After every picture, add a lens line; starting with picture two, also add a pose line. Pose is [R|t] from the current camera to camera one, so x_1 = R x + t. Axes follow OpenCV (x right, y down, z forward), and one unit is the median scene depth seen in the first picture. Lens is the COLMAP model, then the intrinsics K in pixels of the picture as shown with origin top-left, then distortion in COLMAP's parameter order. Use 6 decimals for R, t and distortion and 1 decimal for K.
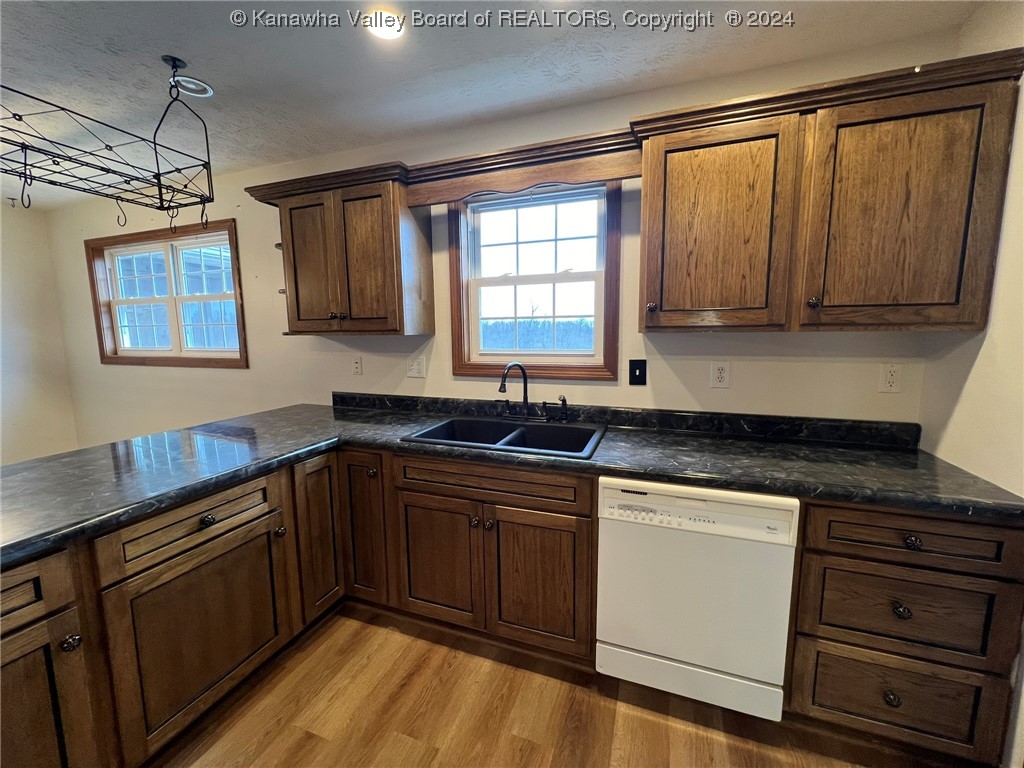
lens RADIAL K [[410.7, 0, 512.0], [0, 410.7, 384.0], [0, 0, 1]] dist [-0.001452, 0.000347]
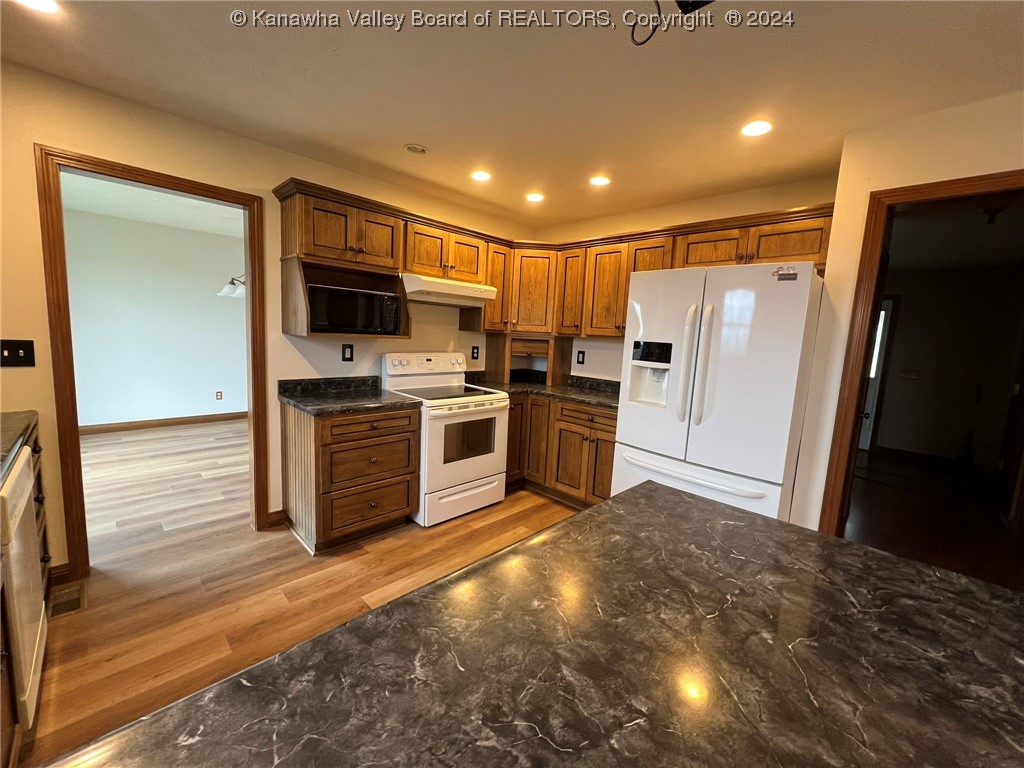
lens RADIAL K [[411.6, 0, 512.0], [0, 411.6, 384.0], [0, 0, 1]] dist [-0.000339, 0.000032]
pose [[-0.417327, 0.101207, -0.903103, 1.047352], [-0.163756, 0.969136, 0.184280, -0.116532], [0.893880, 0.224794, -0.387873, 0.848355]]
